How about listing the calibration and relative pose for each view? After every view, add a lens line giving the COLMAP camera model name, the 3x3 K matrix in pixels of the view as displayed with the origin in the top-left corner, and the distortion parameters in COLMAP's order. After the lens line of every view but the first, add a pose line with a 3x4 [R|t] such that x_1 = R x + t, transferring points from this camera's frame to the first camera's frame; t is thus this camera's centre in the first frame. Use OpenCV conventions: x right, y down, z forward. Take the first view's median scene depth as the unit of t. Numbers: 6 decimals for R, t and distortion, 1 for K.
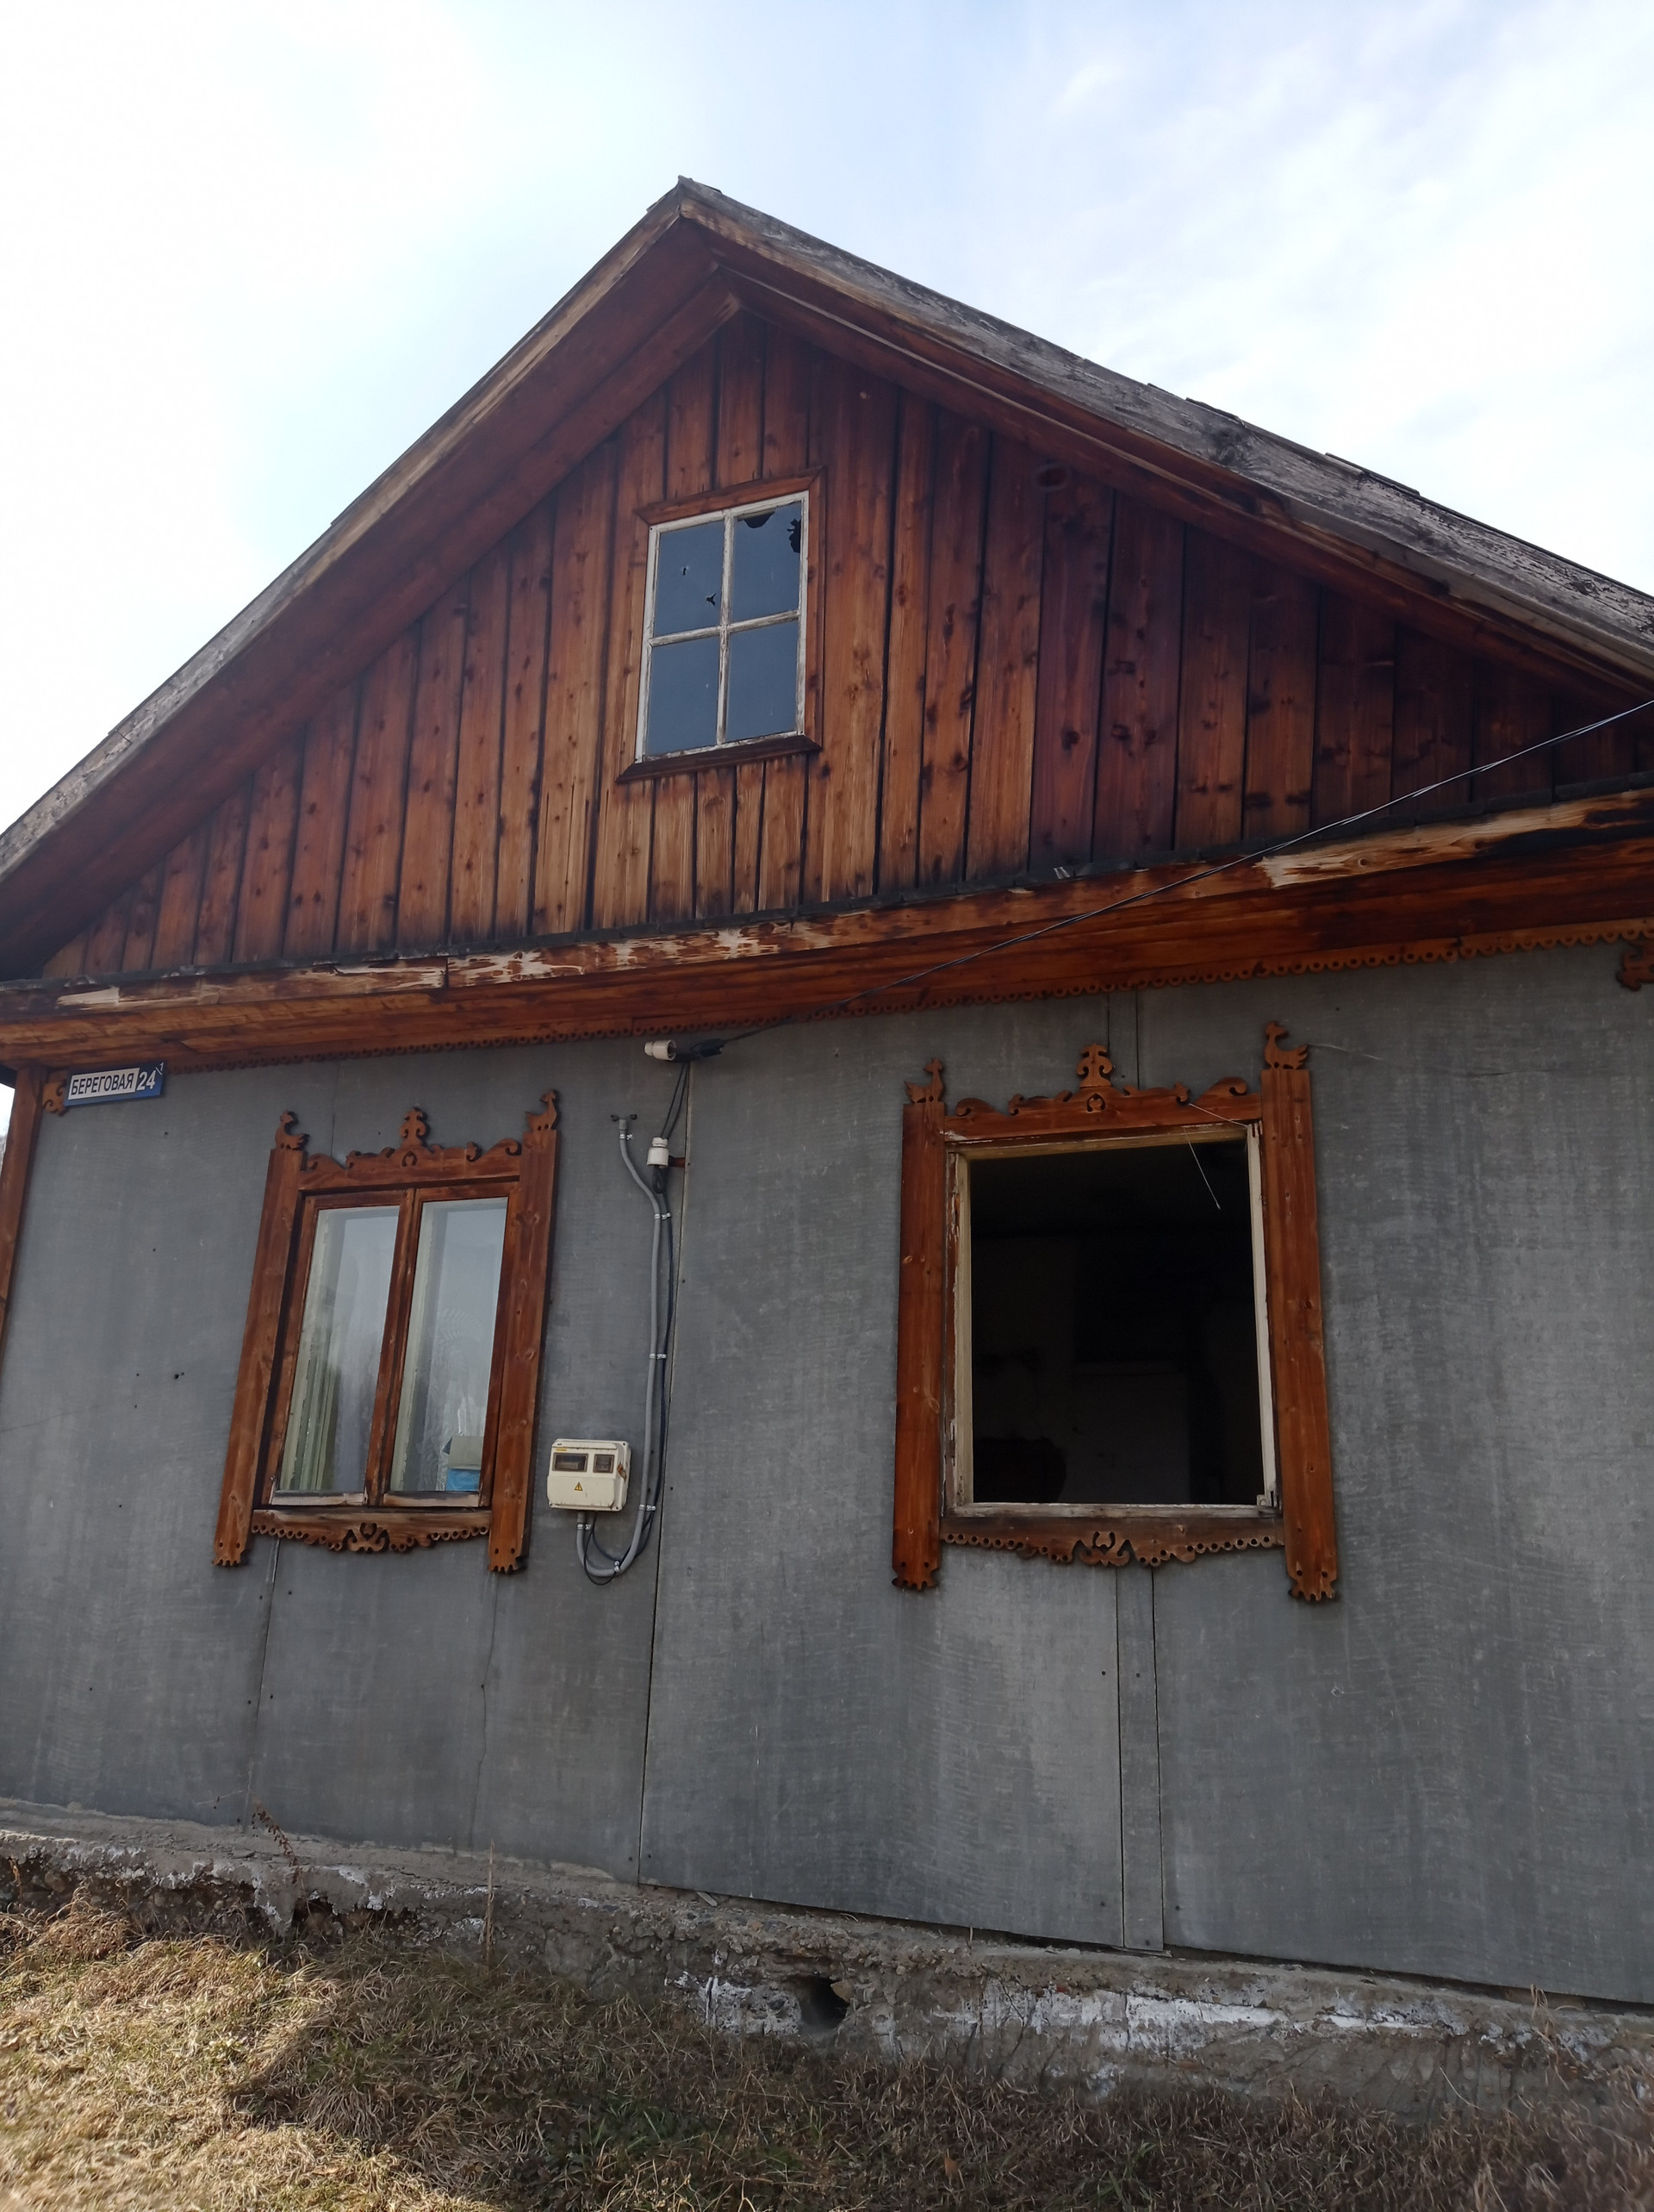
lens RADIAL K [[1589.2, 0, 827.0], [0, 1589.2, 1106.0], [0, 0, 1]] dist [0.070538, -0.110647]
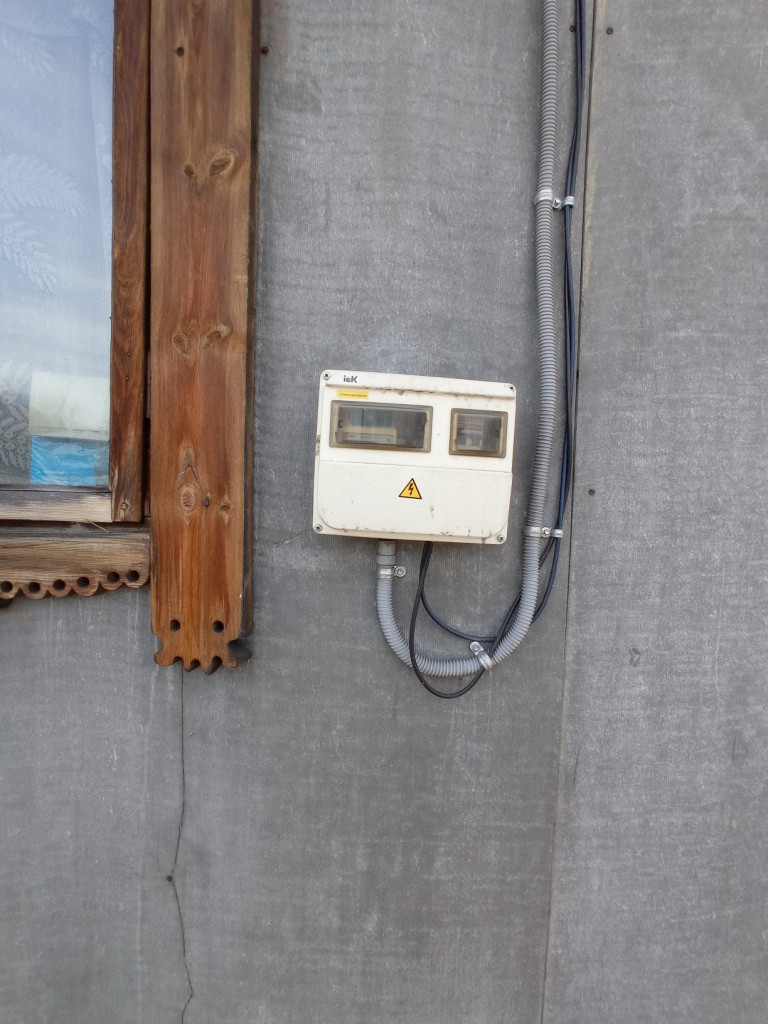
lens RADIAL K [[464.2, 0, 388.0], [0, 464.2, 508.3], [0, 0, 1]] dist [-0.056358, 0.031907]
pose [[0.926232, -0.026689, 0.376007, -0.203137], [-0.106087, 0.938717, 0.327957, 0.205683], [-0.361717, -0.343654, 0.866639, 0.900694]]
